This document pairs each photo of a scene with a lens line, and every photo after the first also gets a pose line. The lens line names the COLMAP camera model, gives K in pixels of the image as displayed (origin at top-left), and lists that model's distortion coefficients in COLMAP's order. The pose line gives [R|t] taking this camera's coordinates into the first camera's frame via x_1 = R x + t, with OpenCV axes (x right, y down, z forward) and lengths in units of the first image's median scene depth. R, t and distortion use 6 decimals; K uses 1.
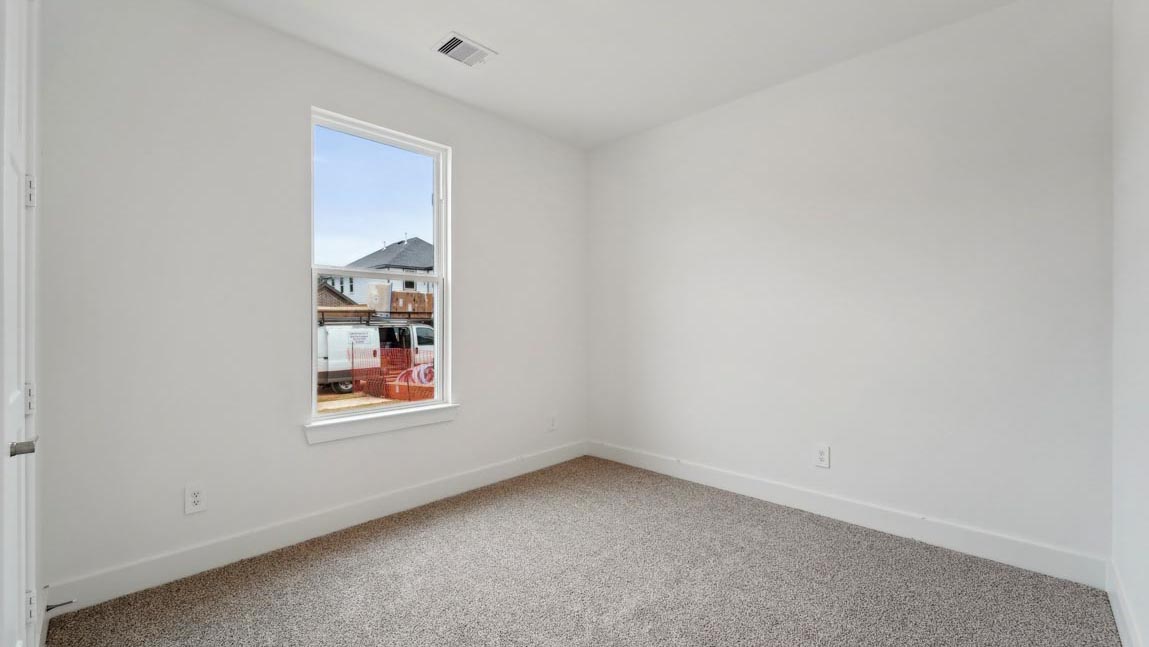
lens RADIAL K [[473.4, 0, 574.5], [0, 473.4, 323.5], [0, 0, 1]] dist [0.001584, -0.000013]
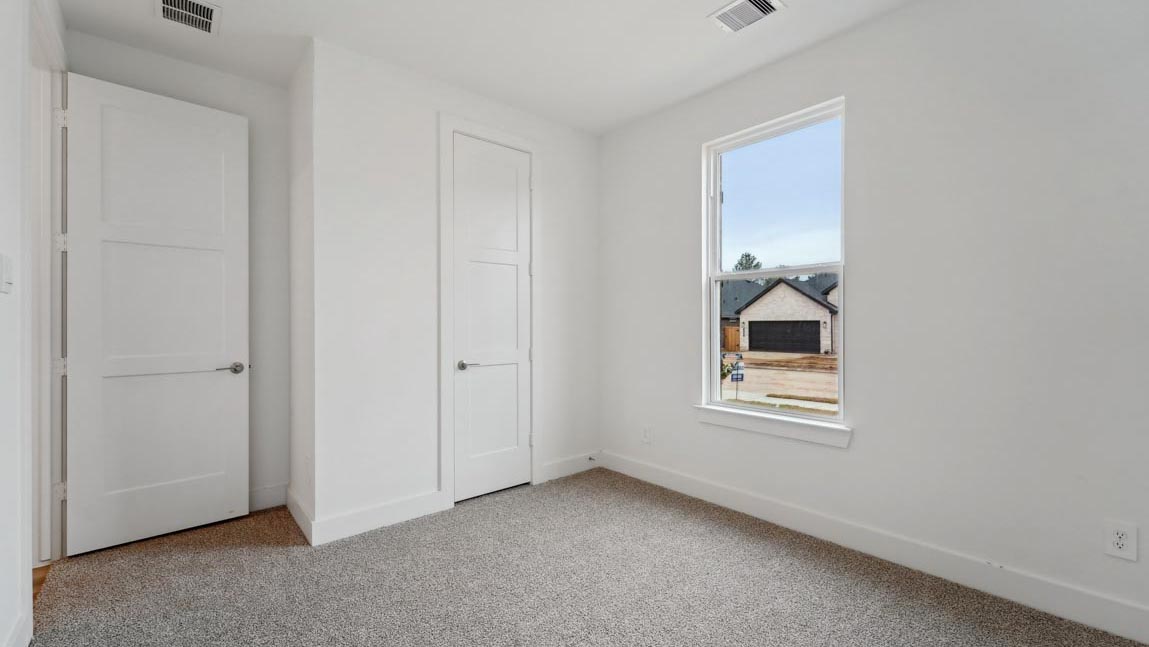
lens RADIAL K [[473.4, 0, 574.5], [0, 473.4, 323.5], [0, 0, 1]] dist [0.001584, -0.000013]
pose [[-0.104348, -0.006556, -0.994519, 0.639332], [-0.005508, 0.999967, -0.006014, 0.010174], [0.994526, 0.004850, -0.104380, 0.738278]]
